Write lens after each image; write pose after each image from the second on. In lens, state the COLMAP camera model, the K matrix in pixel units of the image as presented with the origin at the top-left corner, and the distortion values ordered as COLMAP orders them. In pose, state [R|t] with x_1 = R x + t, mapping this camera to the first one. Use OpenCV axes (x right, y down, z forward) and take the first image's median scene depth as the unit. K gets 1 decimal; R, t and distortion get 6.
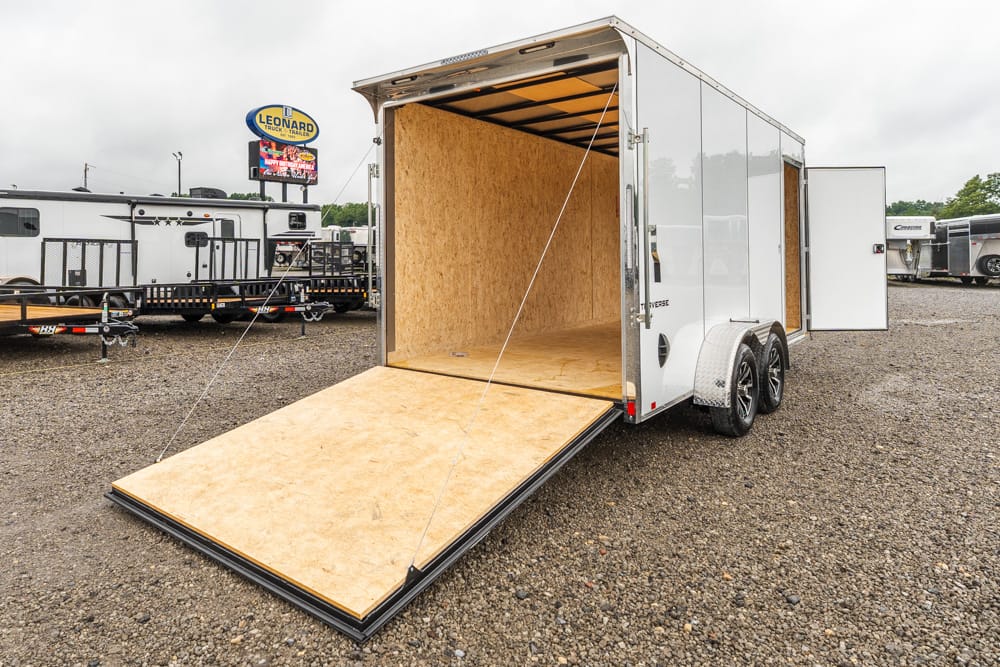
lens RADIAL K [[641.9, 0, 421.8], [0, 641.9, 251.8], [0, 0, 1]] dist [0.001875, 0.000532]
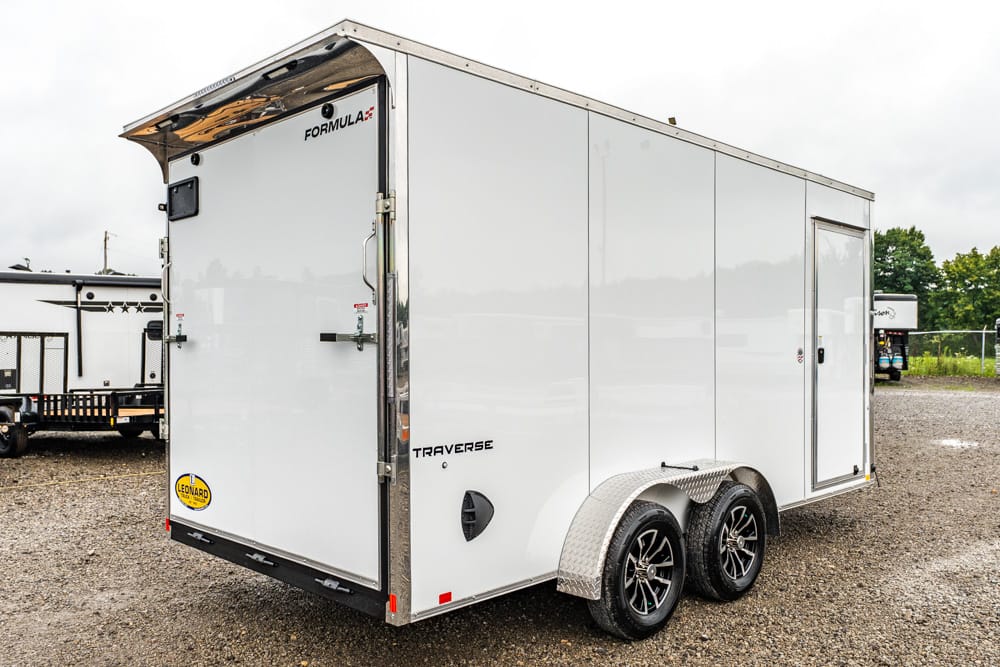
lens RADIAL K [[833.1, 0, 446.2], [0, 833.1, 362.3], [0, 0, 1]] dist [-0.001781, -0.001000]
pose [[0.994339, 0.004739, -0.106151, 0.112853], [-0.002032, 0.999670, 0.025600, -0.007864], [0.106238, -0.025240, 0.994020, 0.032789]]
